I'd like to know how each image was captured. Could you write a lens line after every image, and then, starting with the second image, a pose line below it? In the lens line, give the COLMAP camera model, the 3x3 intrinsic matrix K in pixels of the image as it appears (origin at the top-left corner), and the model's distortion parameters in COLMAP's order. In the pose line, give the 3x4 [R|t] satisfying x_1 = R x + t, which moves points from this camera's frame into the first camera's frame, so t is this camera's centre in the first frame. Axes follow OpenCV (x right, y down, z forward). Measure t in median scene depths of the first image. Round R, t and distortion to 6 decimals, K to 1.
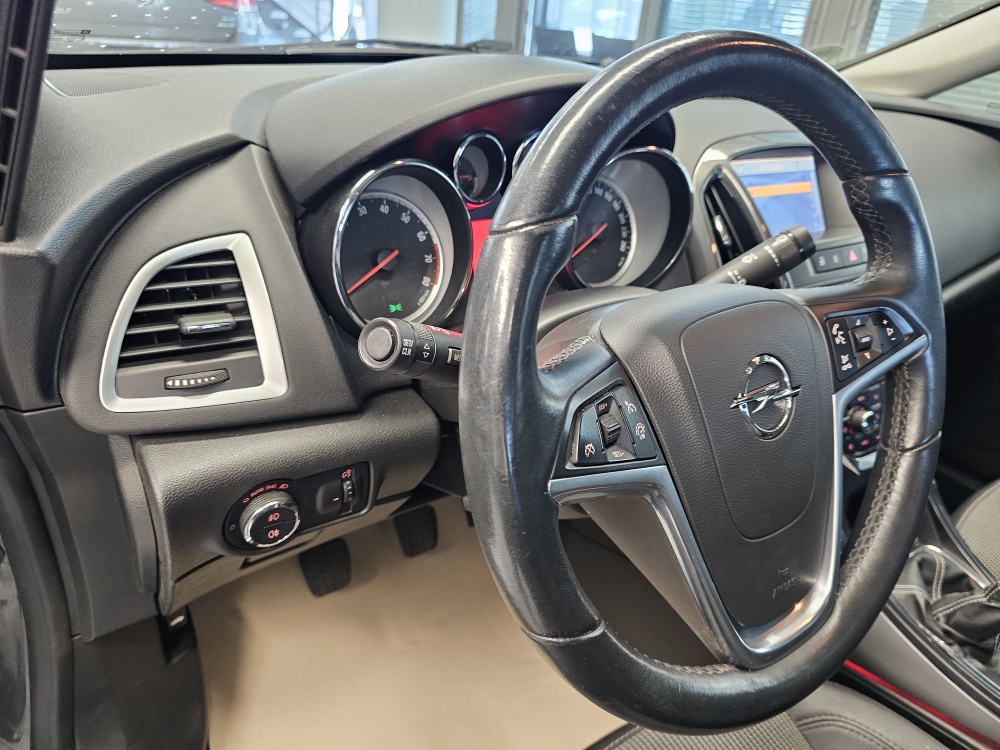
lens RADIAL K [[689.6, 0, 499.7], [0, 689.6, 398.8], [0, 0, 1]] dist [0.004380, 0.000884]
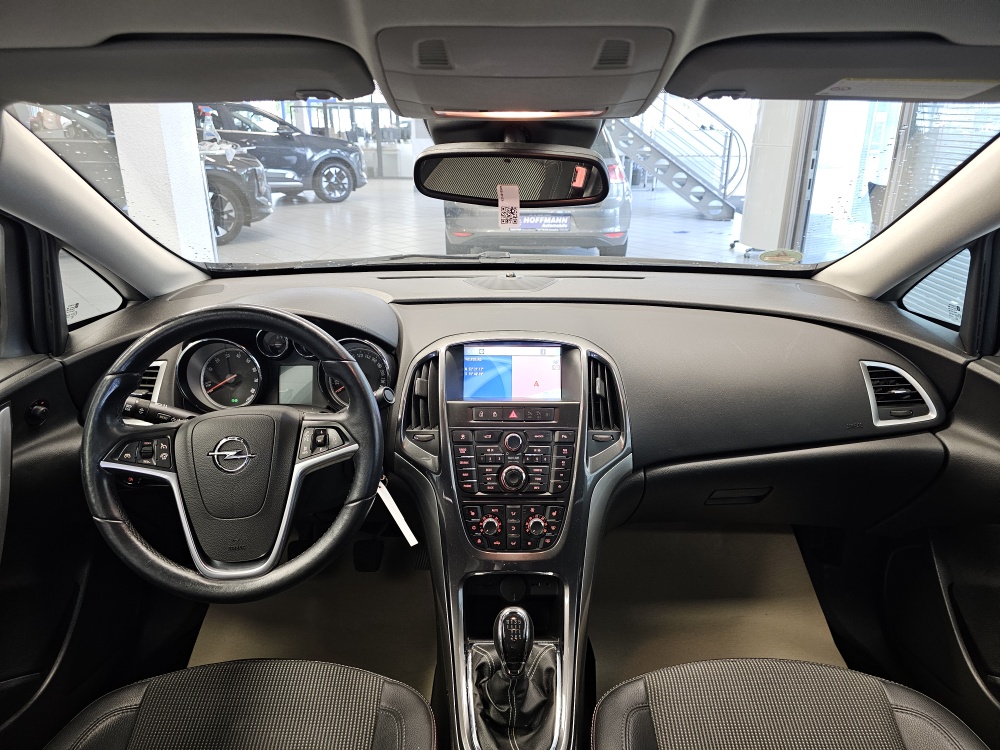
lens RADIAL K [[662.5, 0, 499.5], [0, 662.5, 363.8], [0, 0, 1]] dist [0.106456, -0.163502]
pose [[0.819834, 0.107653, -0.562391, 1.668271], [-0.226271, 0.963138, -0.145486, -0.123232], [0.525998, 0.246527, 0.813972, -0.290045]]
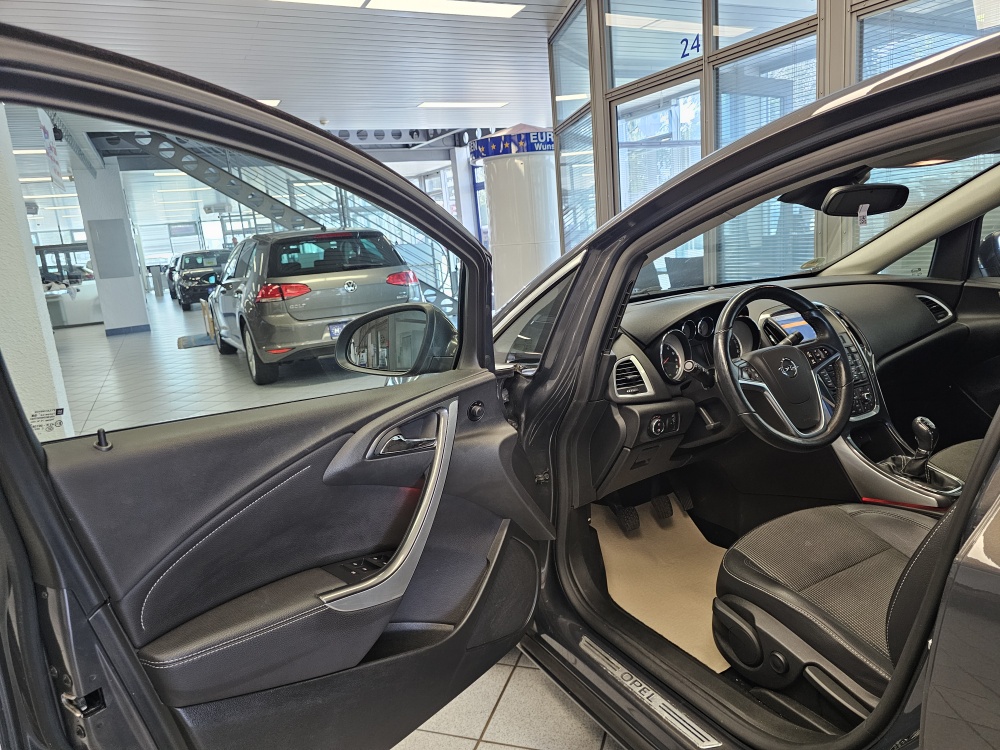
lens RADIAL K [[678.3, 0, 500.0], [0, 678.3, 375.0], [0, 0, 1]] dist [0.028562, -0.047167]
pose [[0.981272, -0.153451, -0.116436, -0.544982], [0.108255, 0.939298, -0.325576, 0.787599], [0.159328, 0.306873, 0.938319, -2.022571]]
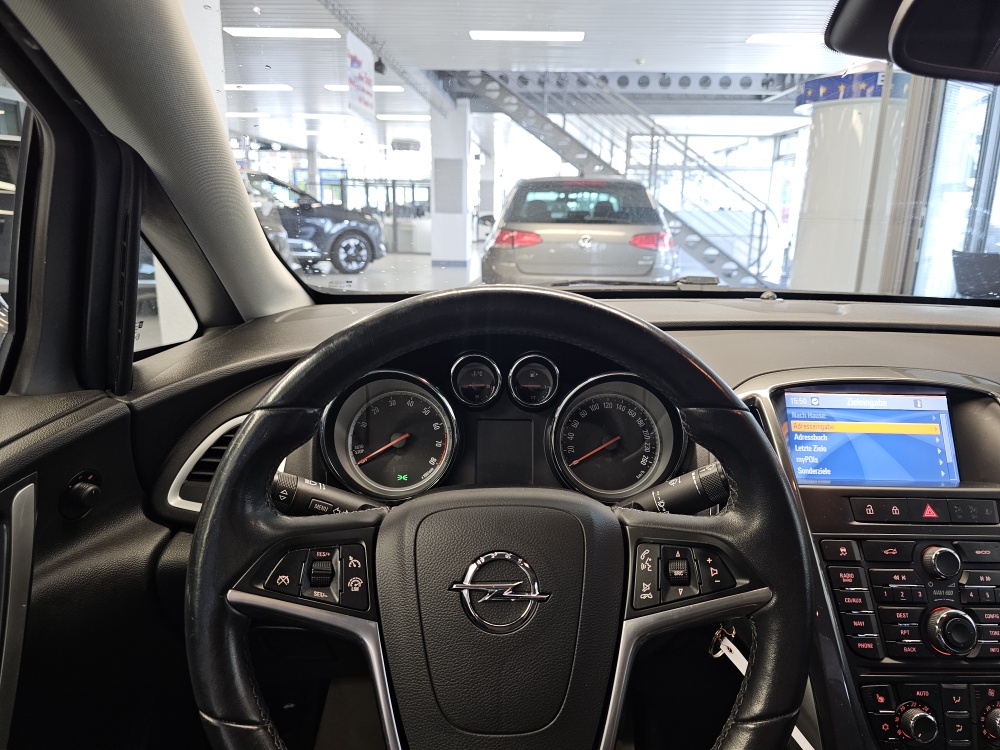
lens RADIAL K [[678.3, 0, 500.0], [0, 678.3, 375.0], [0, 0, 1]] dist [0.028562, -0.047167]
pose [[0.818991, 0.061672, -0.570482, 0.703837], [-0.240859, 0.939328, -0.244234, -0.044918], [0.520807, 0.337431, 0.784156, 0.036208]]
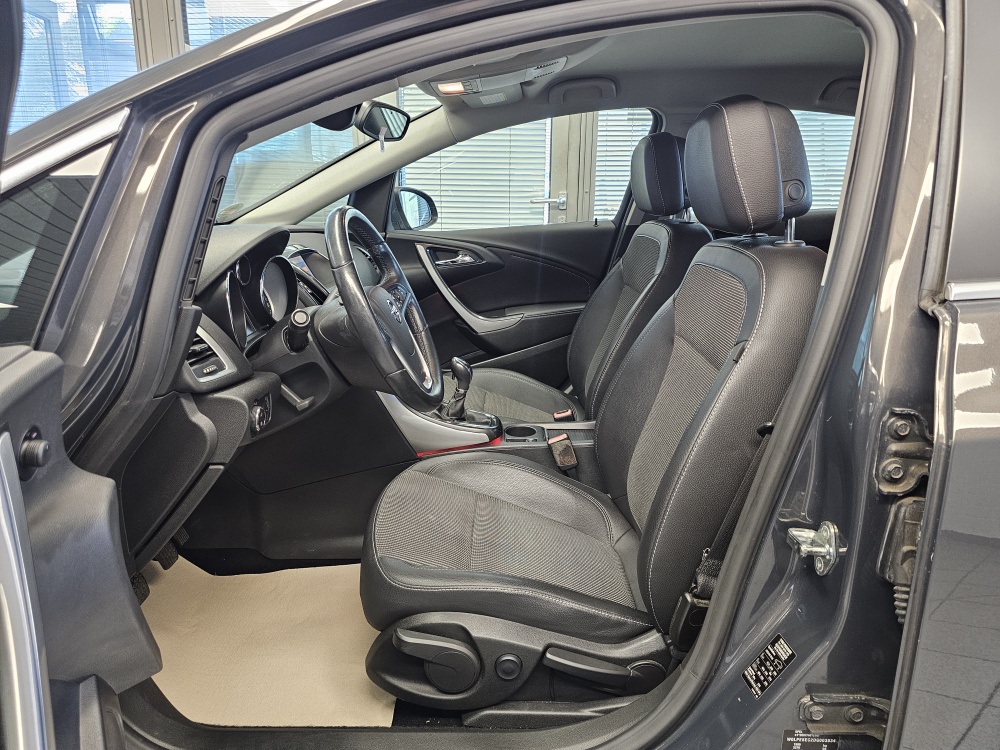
lens RADIAL K [[662.5, 0, 499.5], [0, 662.5, 363.8], [0, 0, 1]] dist [0.106456, -0.163502]
pose [[0.573591, -0.289049, 0.766449, -1.228334], [0.449496, 0.893282, 0.000490, 0.298855], [-0.684797, 0.344235, 0.642305, -0.846114]]
